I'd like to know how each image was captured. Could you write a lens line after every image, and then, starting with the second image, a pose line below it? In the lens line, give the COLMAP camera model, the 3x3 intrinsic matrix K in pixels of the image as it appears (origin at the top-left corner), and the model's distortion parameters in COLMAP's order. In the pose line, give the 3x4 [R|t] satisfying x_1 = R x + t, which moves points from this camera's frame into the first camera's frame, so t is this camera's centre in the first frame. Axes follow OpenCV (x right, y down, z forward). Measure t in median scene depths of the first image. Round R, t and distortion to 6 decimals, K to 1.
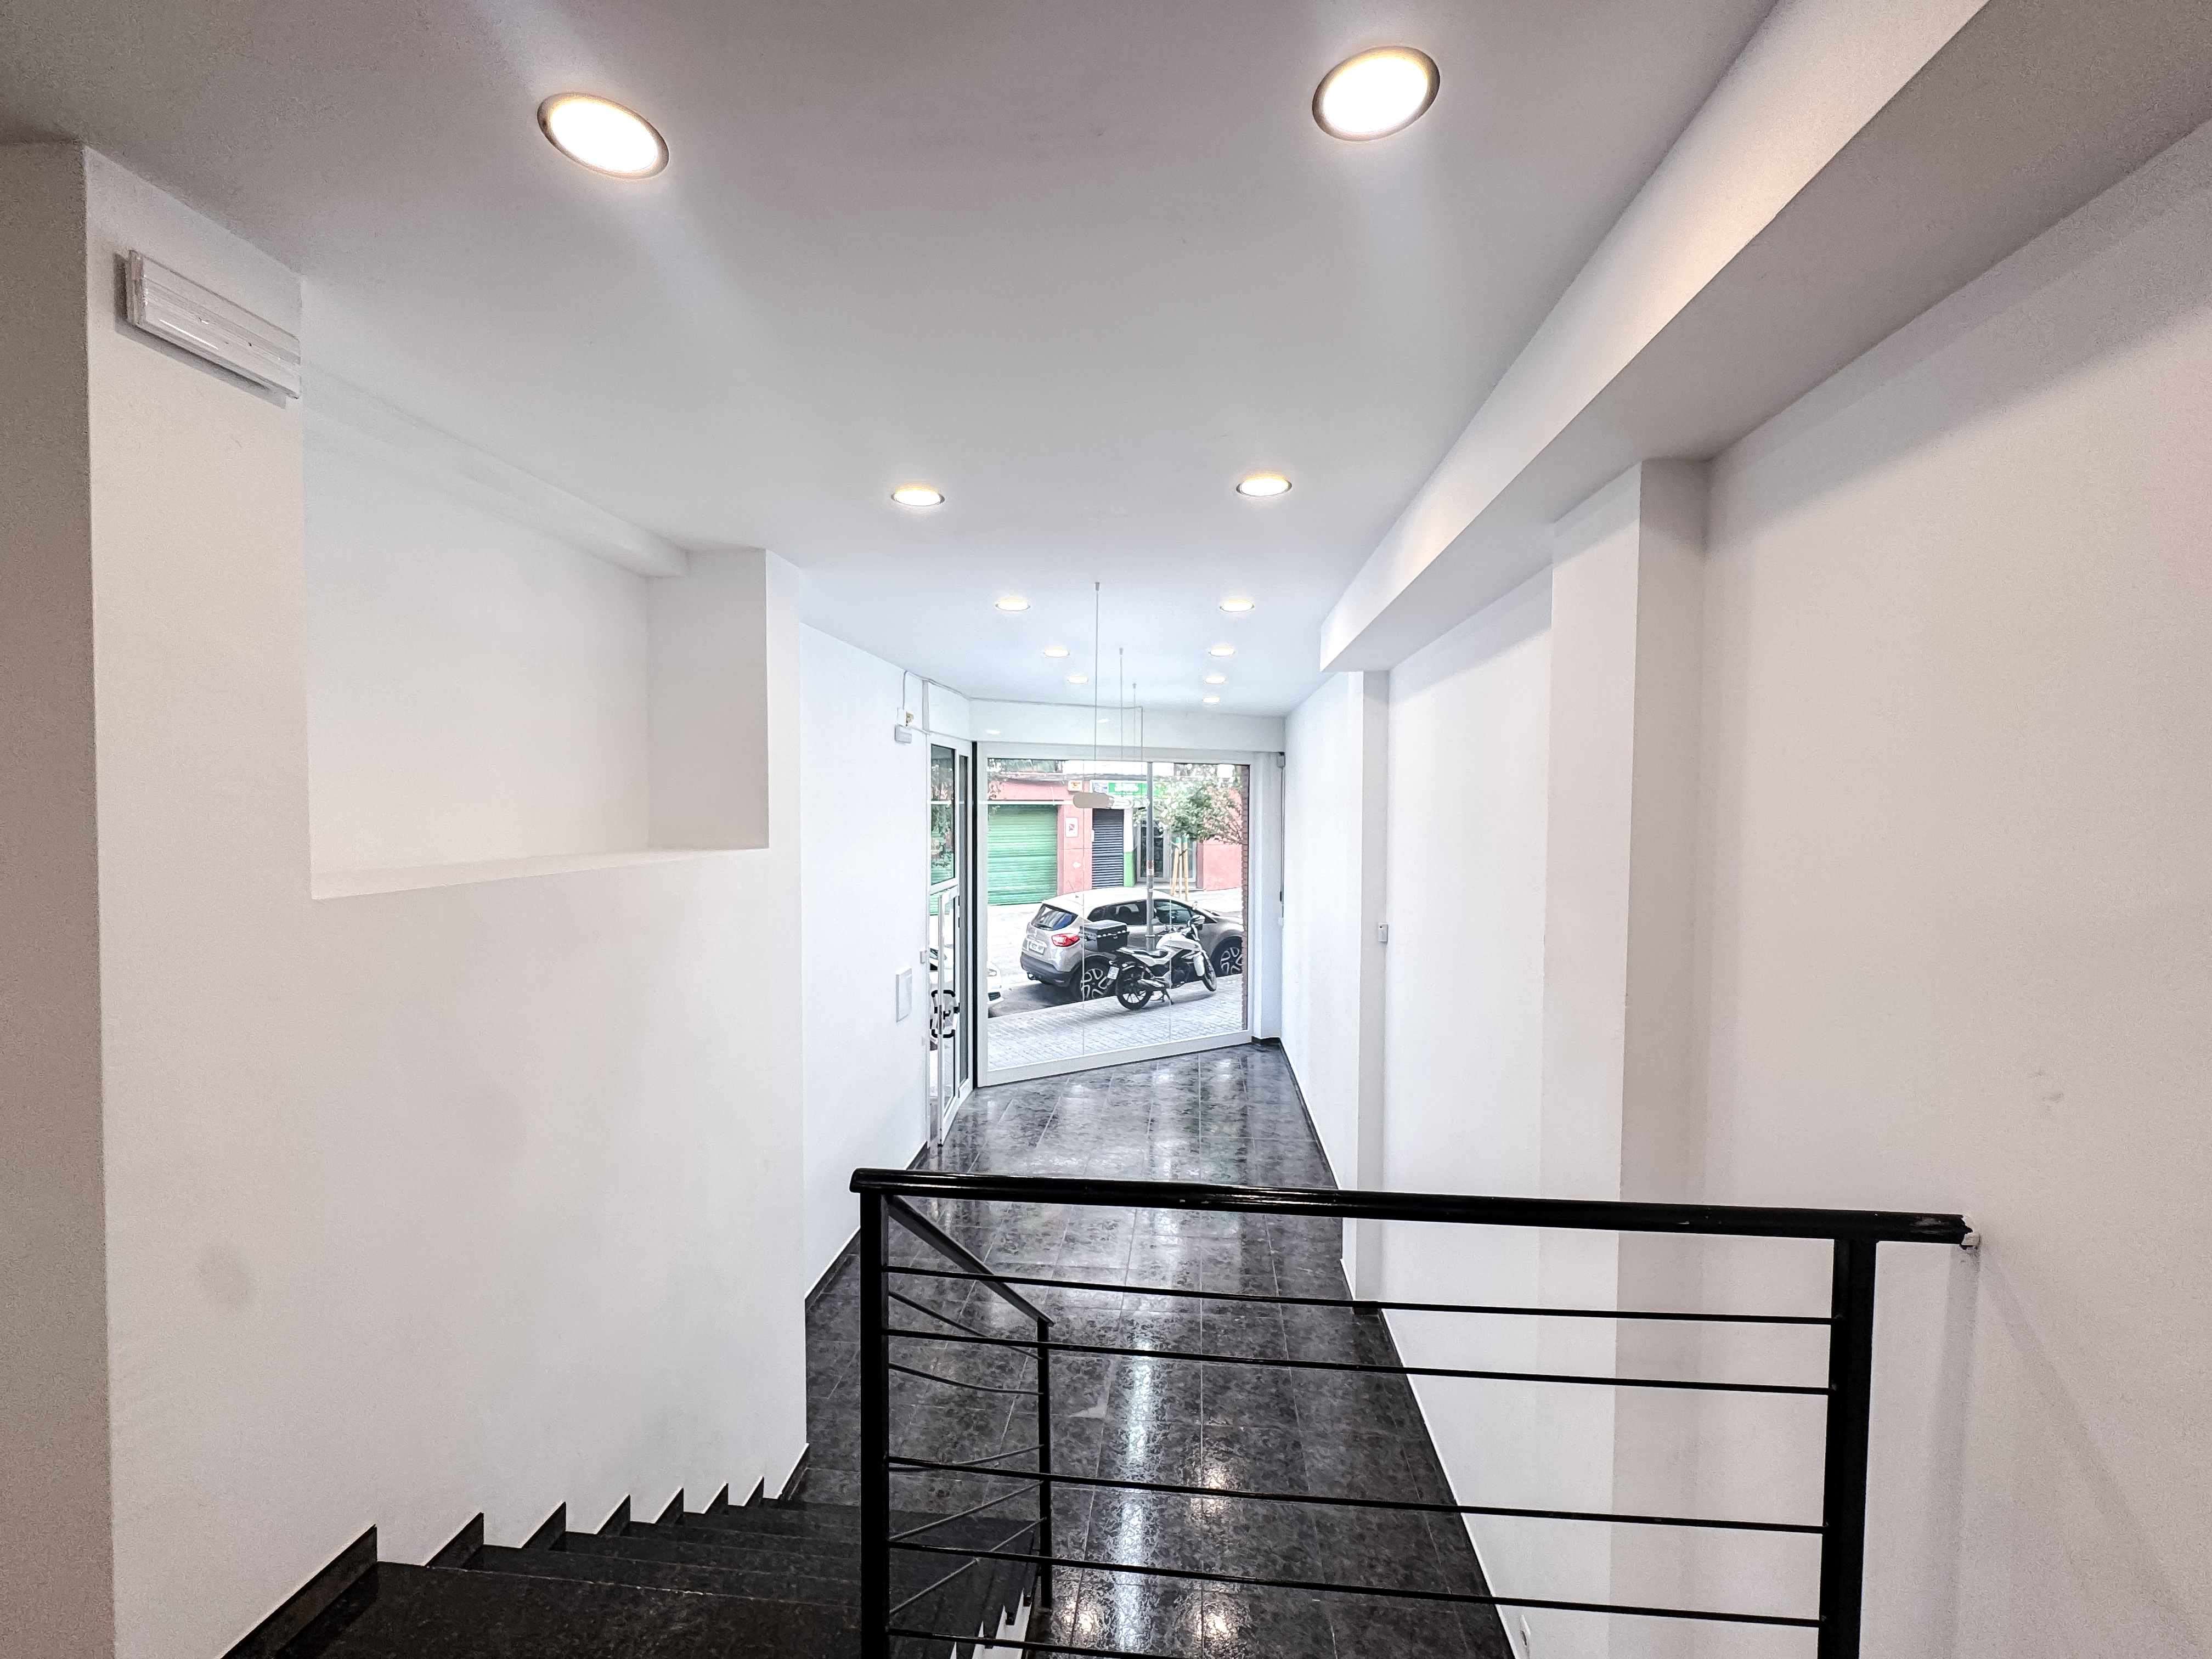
lens RADIAL K [[910.1, 0, 1106.4], [0, 910.1, 825.6], [0, 0, 1]] dist [-0.002508, 0.000293]
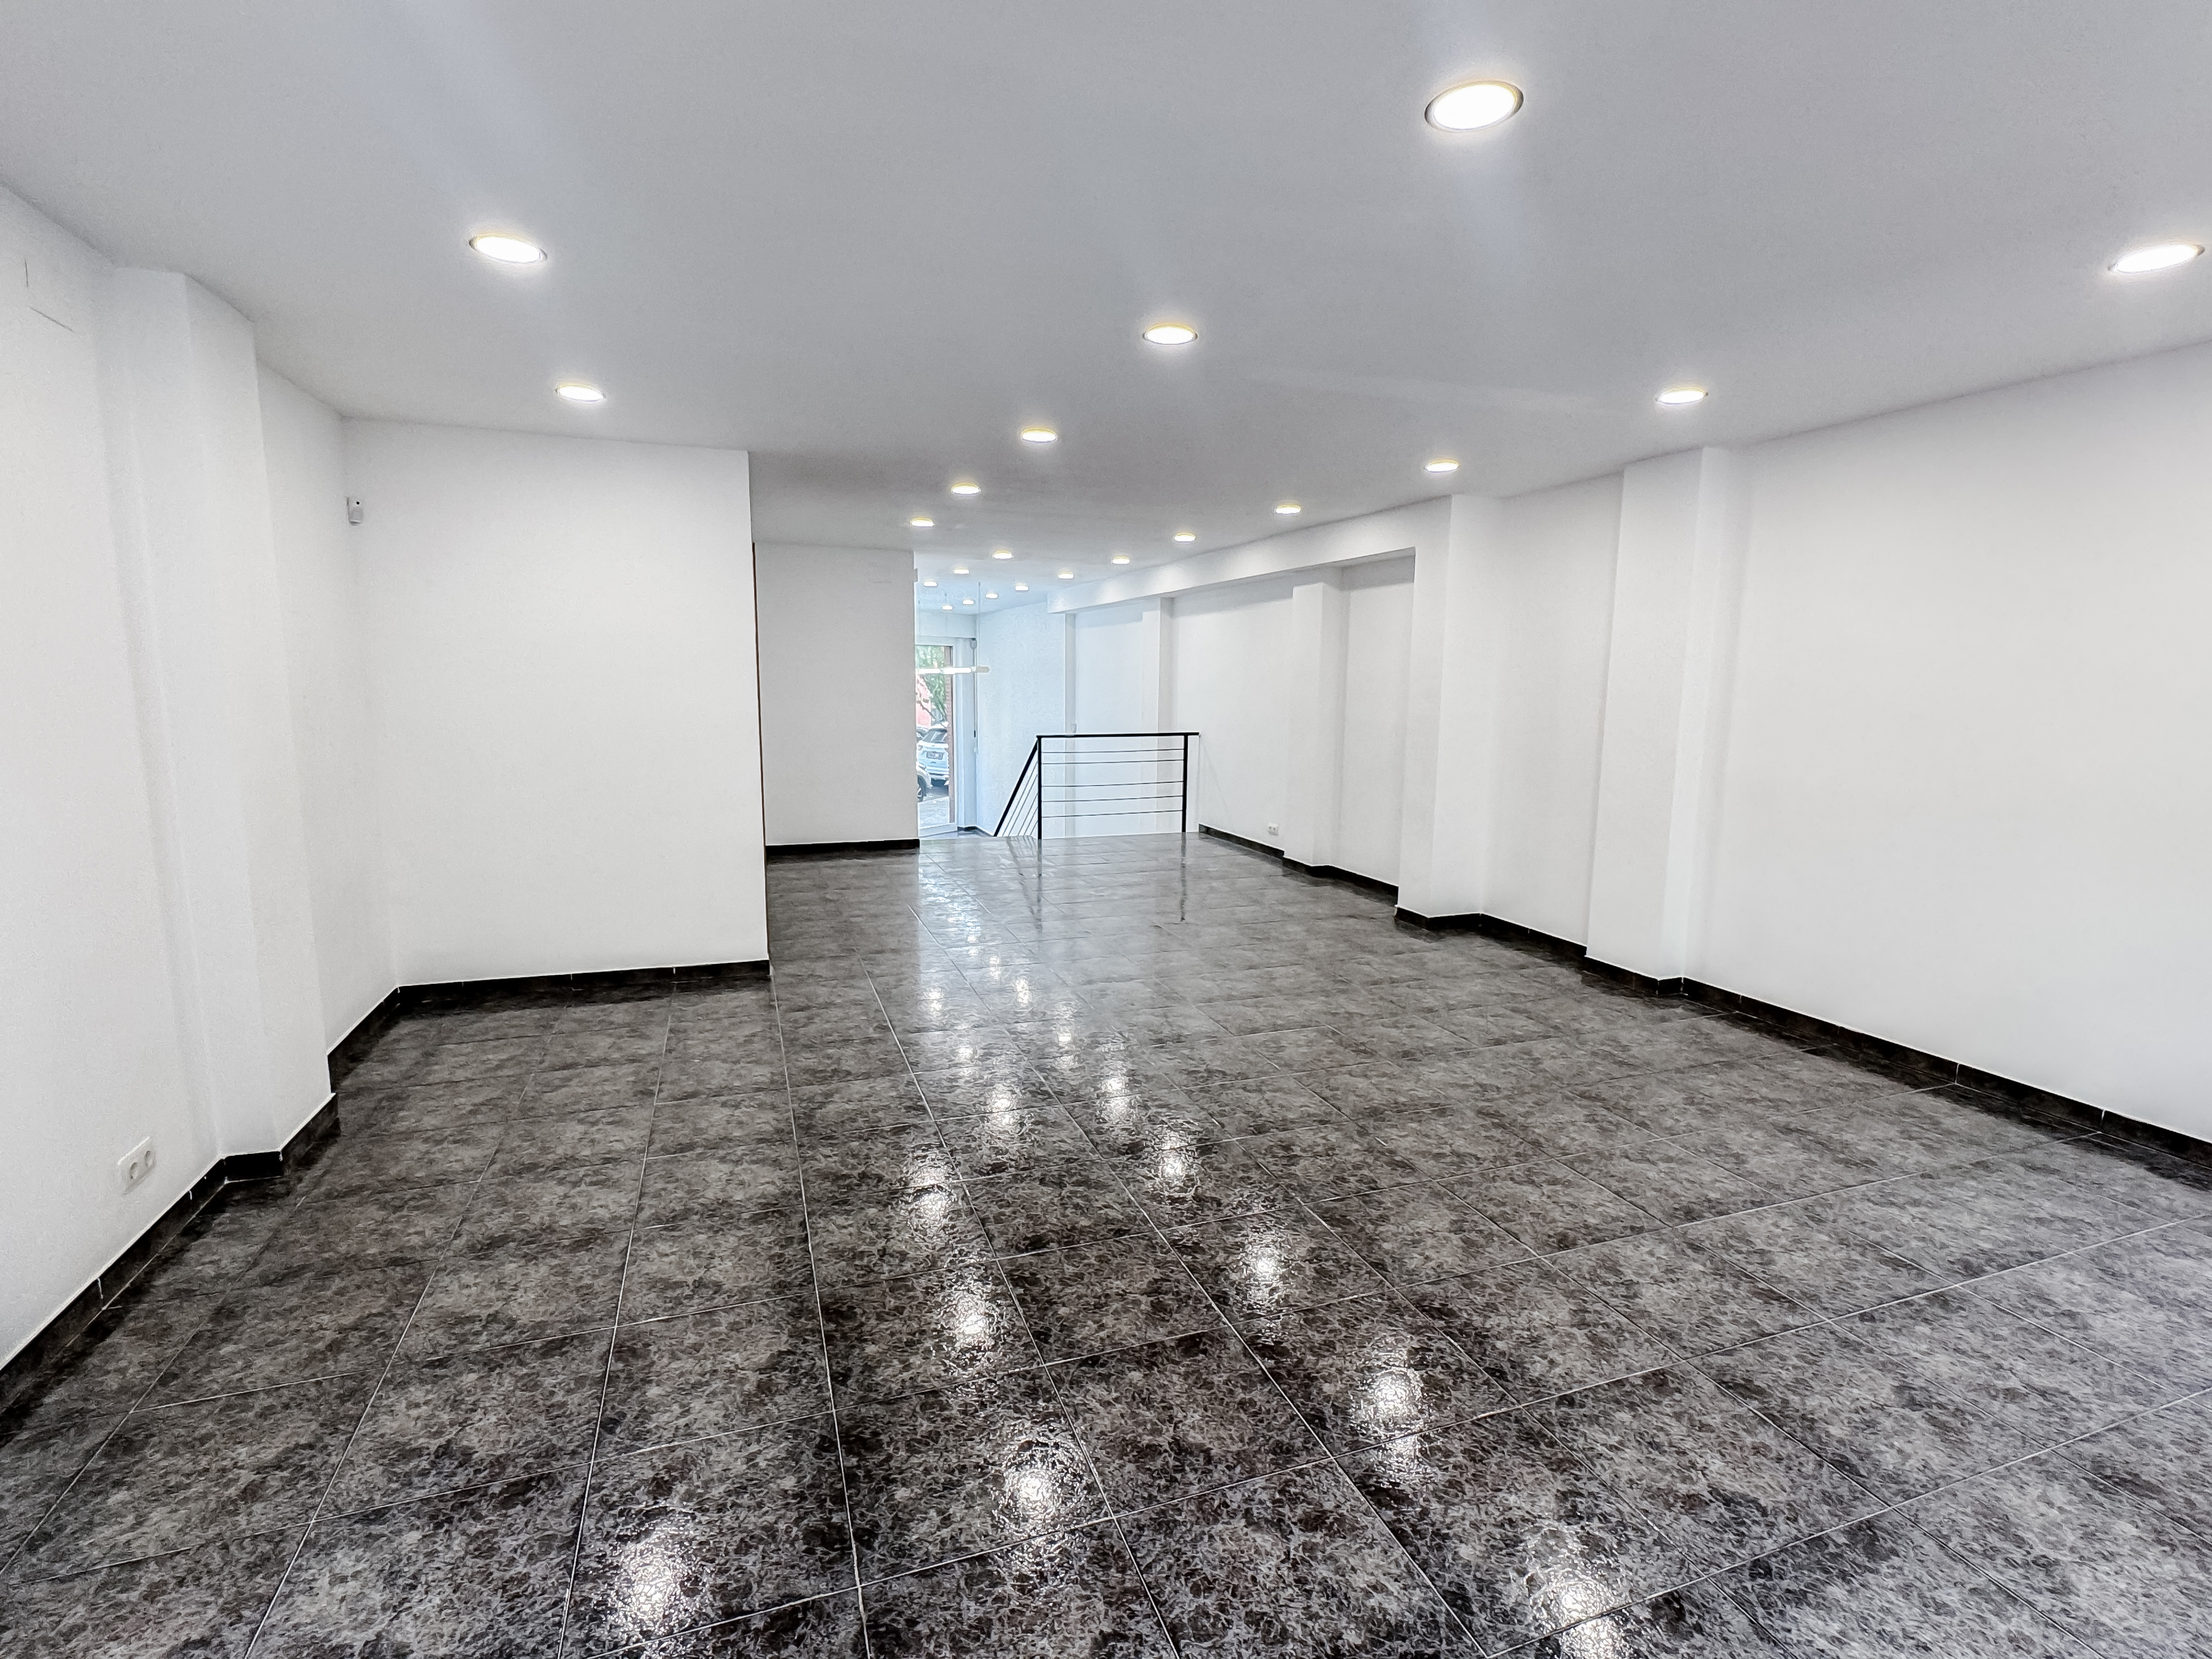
lens RADIAL K [[1023.0, 0, 1094.1], [0, 1023.0, 891.0], [0, 0, 1]] dist [-0.001591, -0.000119]
pose [[0.905661, -0.080617, 0.416267, -0.322989], [0.002308, 0.982681, 0.185292, 0.016065], [-0.423995, -0.166851, 0.890162, -0.596853]]
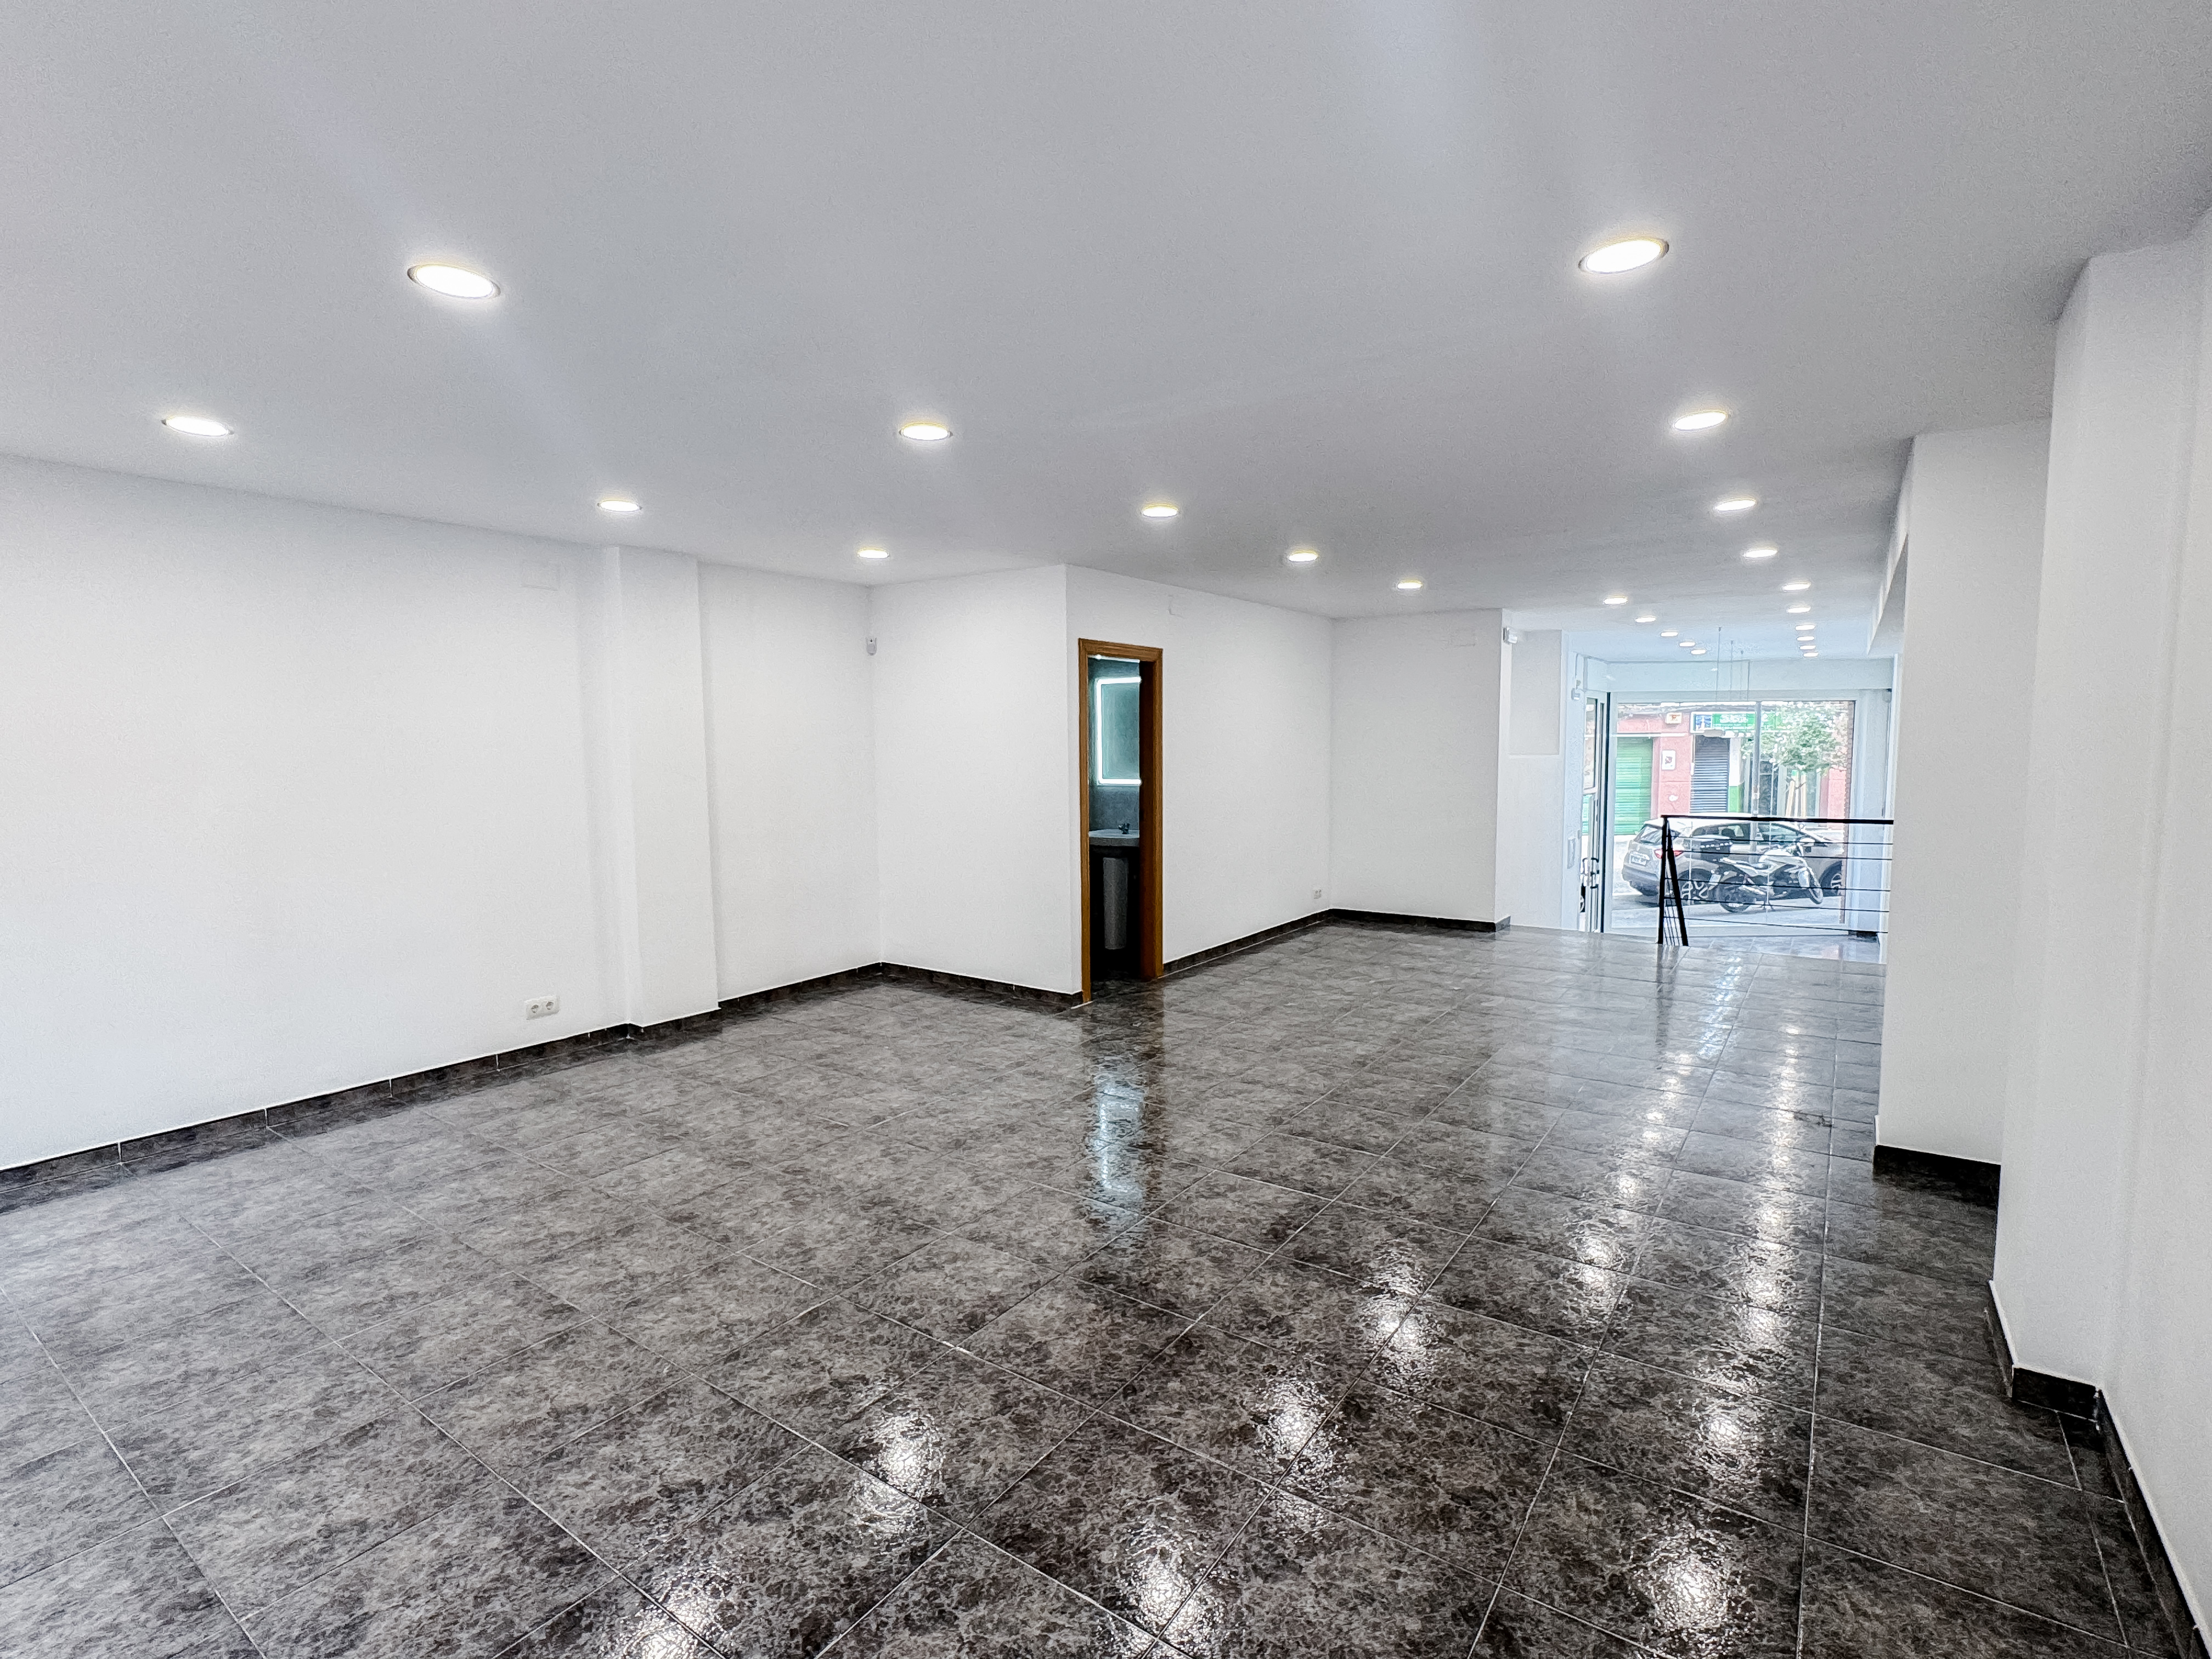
lens RADIAL K [[1060.9, 0, 1103.9], [0, 1060.9, 821.6], [0, 0, 1]] dist [-0.001716, -0.000267]
pose [[0.871408, 0.026946, -0.489818, -0.011926], [-0.001126, 0.998597, 0.052933, 0.015580], [0.490557, -0.045575, 0.870216, -0.586496]]
